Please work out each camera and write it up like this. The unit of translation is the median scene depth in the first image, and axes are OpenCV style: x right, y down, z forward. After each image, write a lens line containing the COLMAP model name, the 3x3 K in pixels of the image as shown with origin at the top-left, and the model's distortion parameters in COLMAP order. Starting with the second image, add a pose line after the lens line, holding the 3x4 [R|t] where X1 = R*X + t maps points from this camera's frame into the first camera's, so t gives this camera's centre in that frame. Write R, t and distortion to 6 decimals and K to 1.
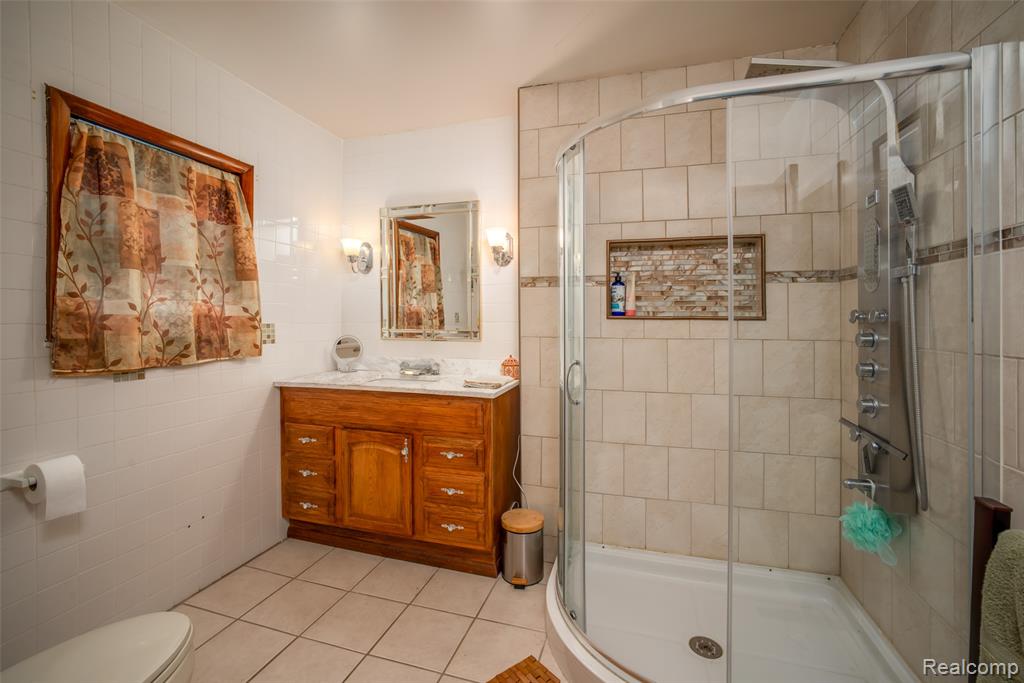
lens RADIAL K [[432.1, 0, 518.5], [0, 432.1, 333.1], [0, 0, 1]] dist [-0.022414, 0.002604]
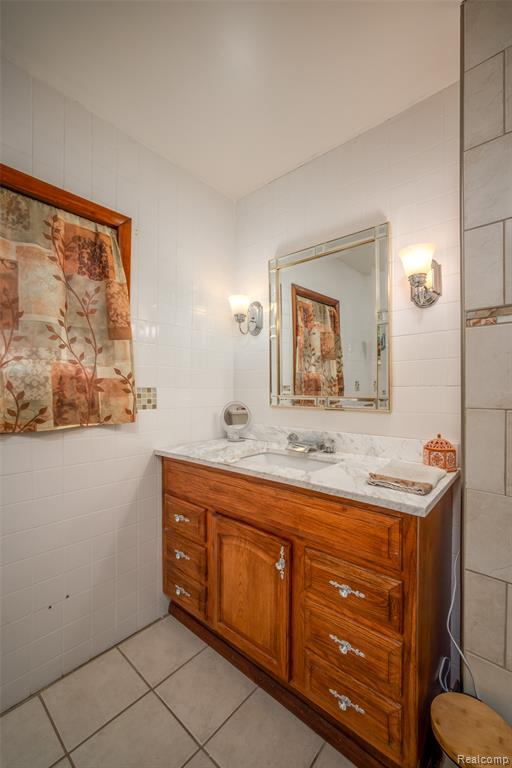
lens RADIAL K [[324.0, 0, 255.7], [0, 324.0, 392.5], [0, 0, 1]] dist [-0.022414, 0.002604]
pose [[0.902720, 0.003231, -0.430217, -0.071590], [-0.014726, 0.999618, -0.023392, 0.002081], [0.429977, 0.027451, 0.902422, 0.492995]]
